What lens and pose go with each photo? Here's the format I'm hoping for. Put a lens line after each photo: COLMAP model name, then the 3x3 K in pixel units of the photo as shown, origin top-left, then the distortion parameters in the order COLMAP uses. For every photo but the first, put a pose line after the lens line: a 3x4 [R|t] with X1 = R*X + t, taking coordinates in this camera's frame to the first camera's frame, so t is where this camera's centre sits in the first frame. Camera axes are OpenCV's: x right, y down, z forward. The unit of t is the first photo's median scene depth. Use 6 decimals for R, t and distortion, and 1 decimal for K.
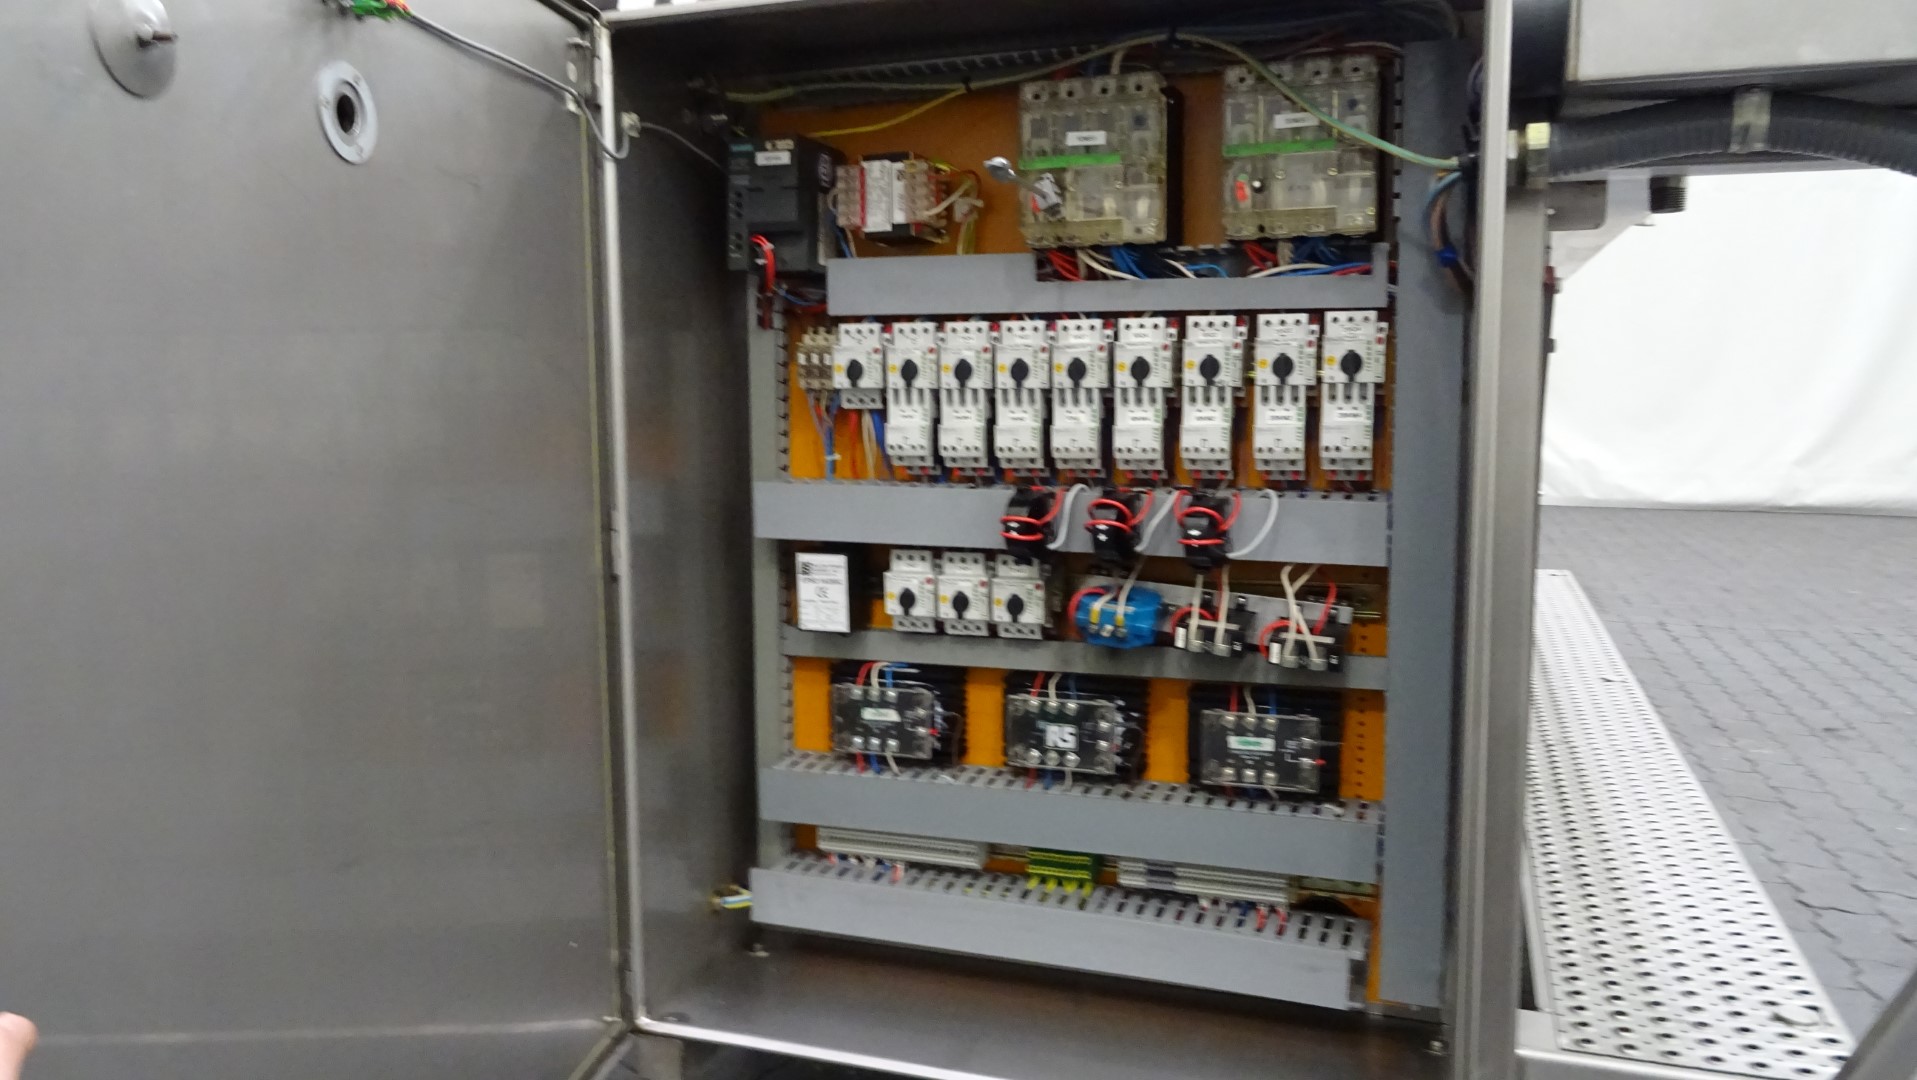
lens RADIAL K [[1398.7, 0, 958.5], [0, 1398.7, 540.0], [0, 0, 1]] dist [0.000505, -0.009202]
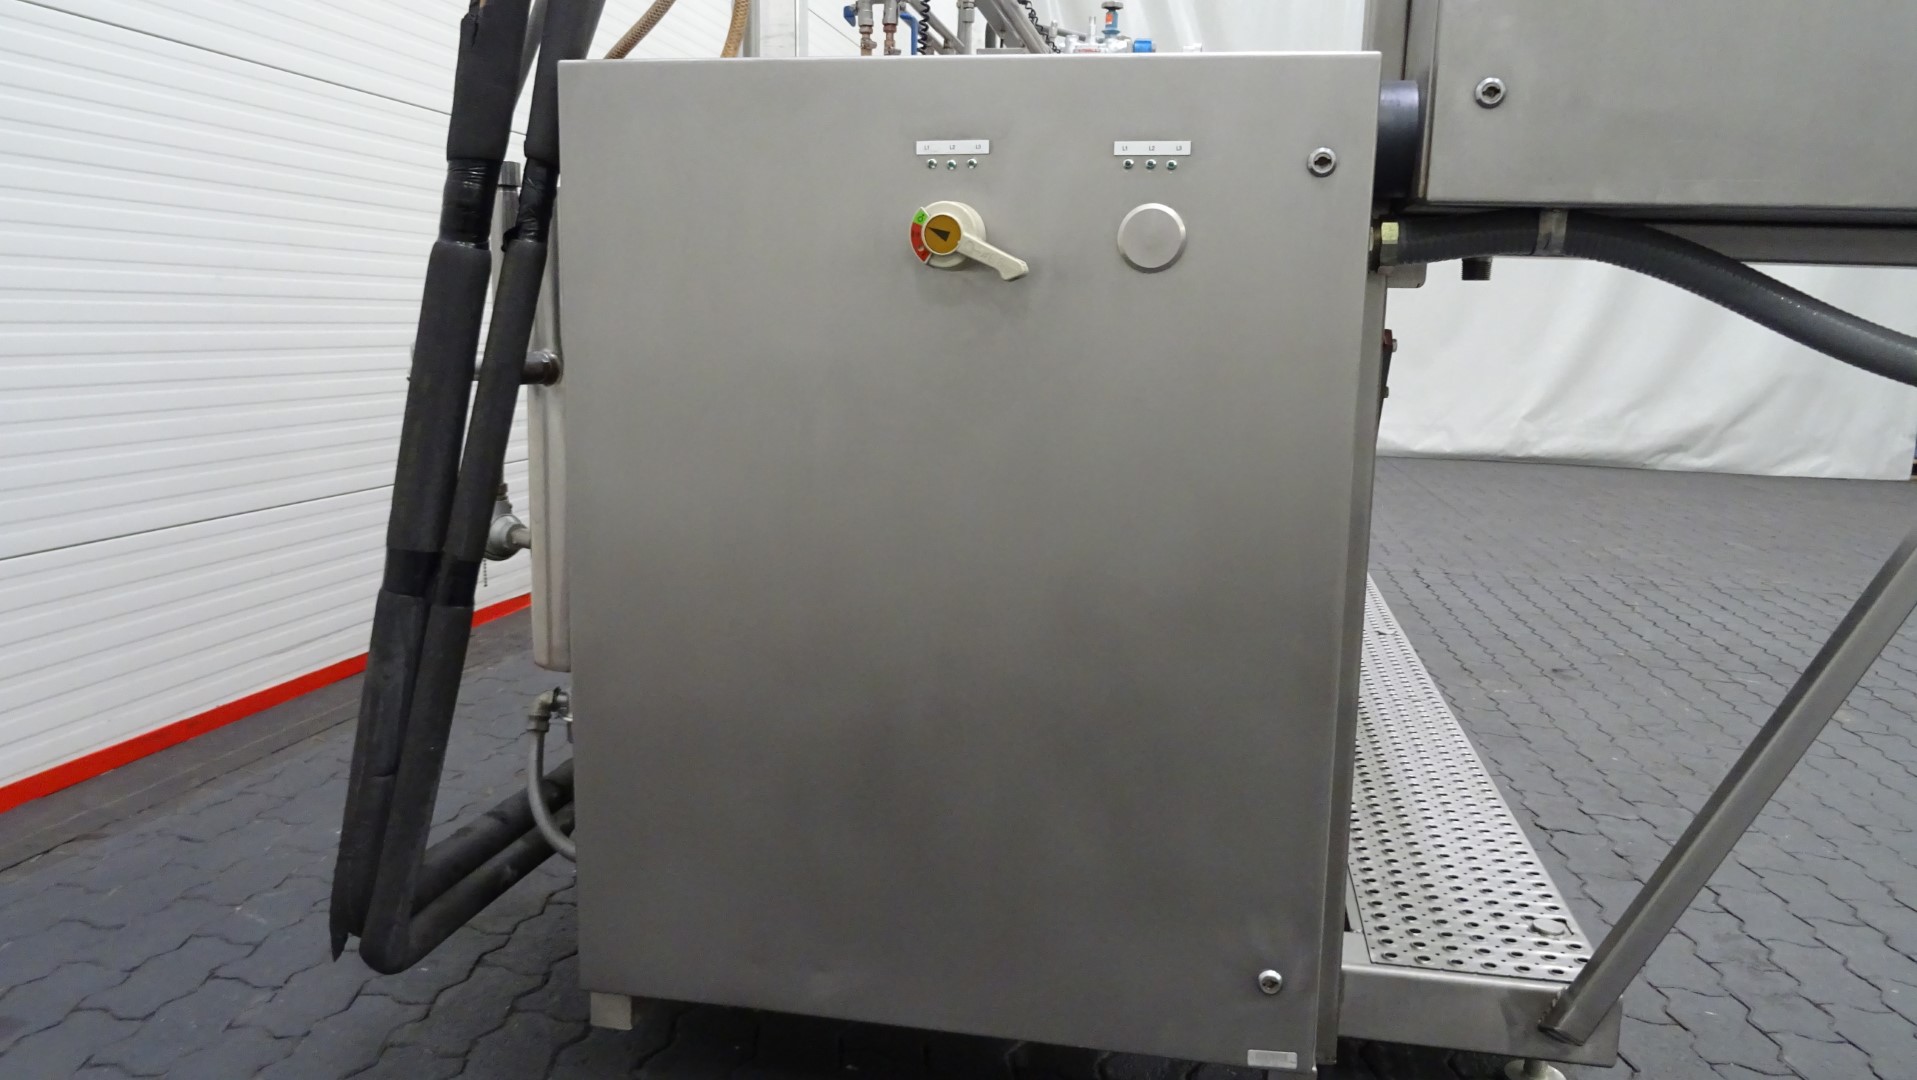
lens RADIAL K [[1398.7, 0, 958.5], [0, 1398.7, 540.0], [0, 0, 1]] dist [0.000505, -0.009202]
pose [[0.986953, 0.003163, 0.160976, -0.110712], [-0.011528, 0.998629, 0.051054, -0.056553], [-0.160594, -0.052243, 0.985637, -0.115155]]
